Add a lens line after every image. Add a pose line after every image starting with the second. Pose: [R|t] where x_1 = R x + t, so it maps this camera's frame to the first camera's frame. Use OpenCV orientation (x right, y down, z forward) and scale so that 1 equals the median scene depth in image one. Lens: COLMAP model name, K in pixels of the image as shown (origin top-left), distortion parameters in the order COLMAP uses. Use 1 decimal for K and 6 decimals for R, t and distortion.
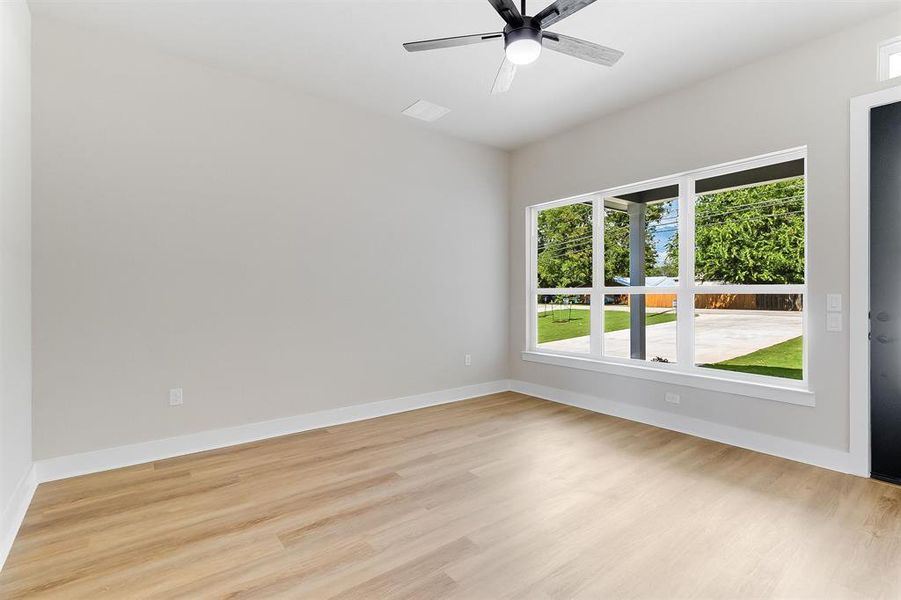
lens RADIAL K [[429.9, 0, 462.6], [0, 429.9, 297.1], [0, 0, 1]] dist [0.000835, 0.000443]
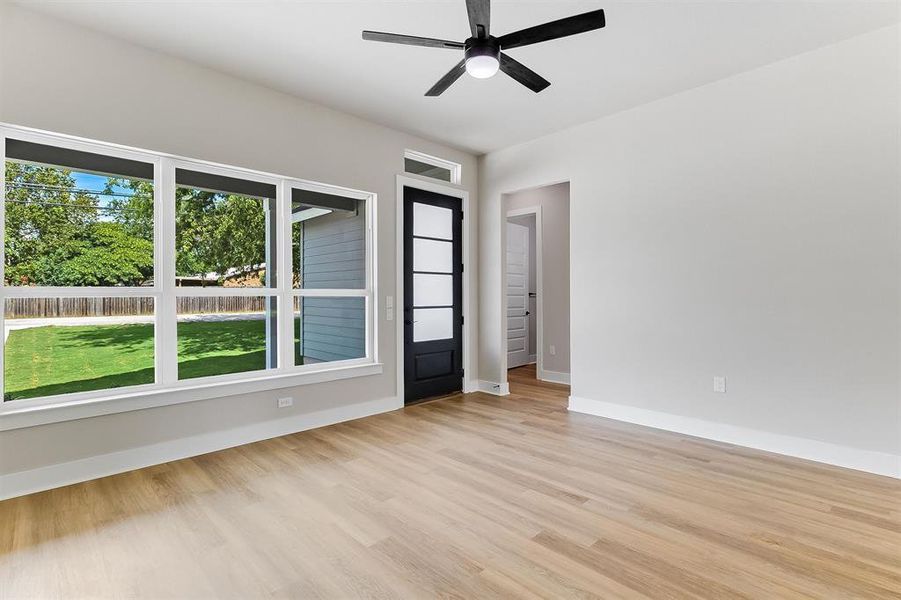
lens RADIAL K [[429.9, 0, 462.6], [0, 429.9, 297.1], [0, 0, 1]] dist [0.000835, 0.000443]
pose [[-0.115879, -0.002048, 0.993261, -0.628004], [0.009862, 0.999946, 0.003213, -0.006787], [-0.993214, 0.010168, -0.115853, 0.823180]]
